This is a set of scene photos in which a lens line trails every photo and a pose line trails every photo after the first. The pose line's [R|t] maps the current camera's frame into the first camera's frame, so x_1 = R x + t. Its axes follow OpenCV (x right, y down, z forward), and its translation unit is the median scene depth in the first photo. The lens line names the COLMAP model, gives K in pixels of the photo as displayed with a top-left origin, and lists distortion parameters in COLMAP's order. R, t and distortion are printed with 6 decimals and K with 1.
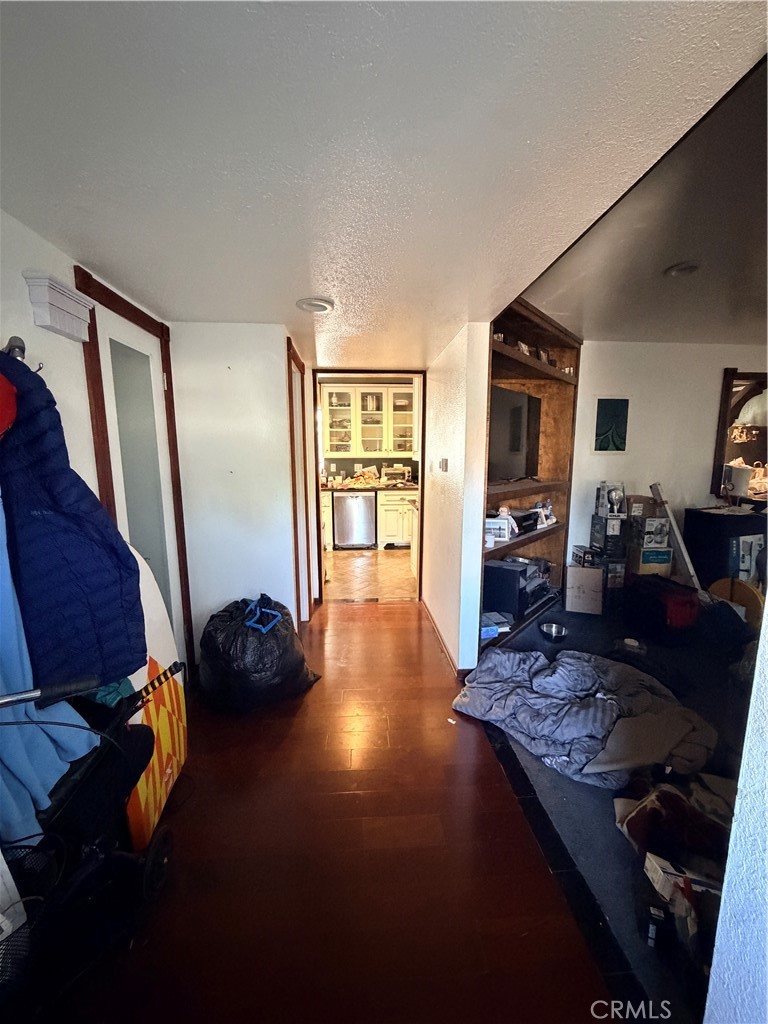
lens RADIAL K [[408.7, 0, 384.0], [0, 408.7, 512.0], [0, 0, 1]] dist [-0.000306, 0.000271]
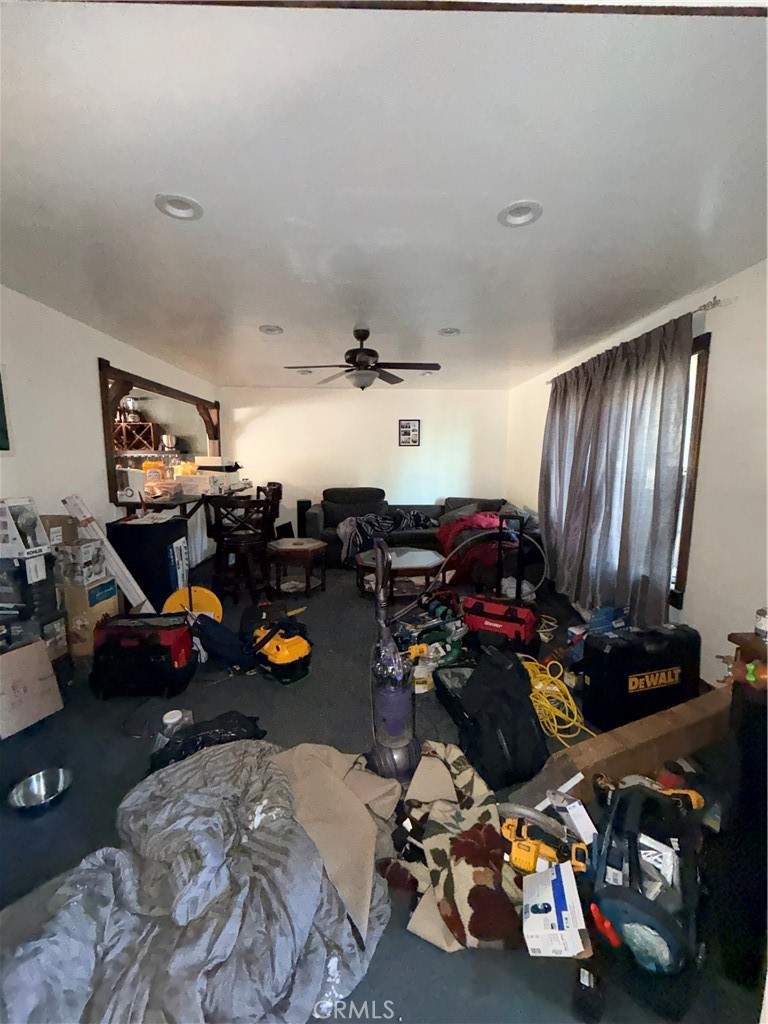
lens RADIAL K [[408.7, 0, 384.0], [0, 408.7, 512.0], [0, 0, 1]] dist [-0.000306, 0.000271]
pose [[0.053108, -0.122706, 0.991021, -0.029368], [0.138205, 0.983774, 0.114402, -0.048690], [-0.988979, 0.130889, 0.069205, 0.410055]]
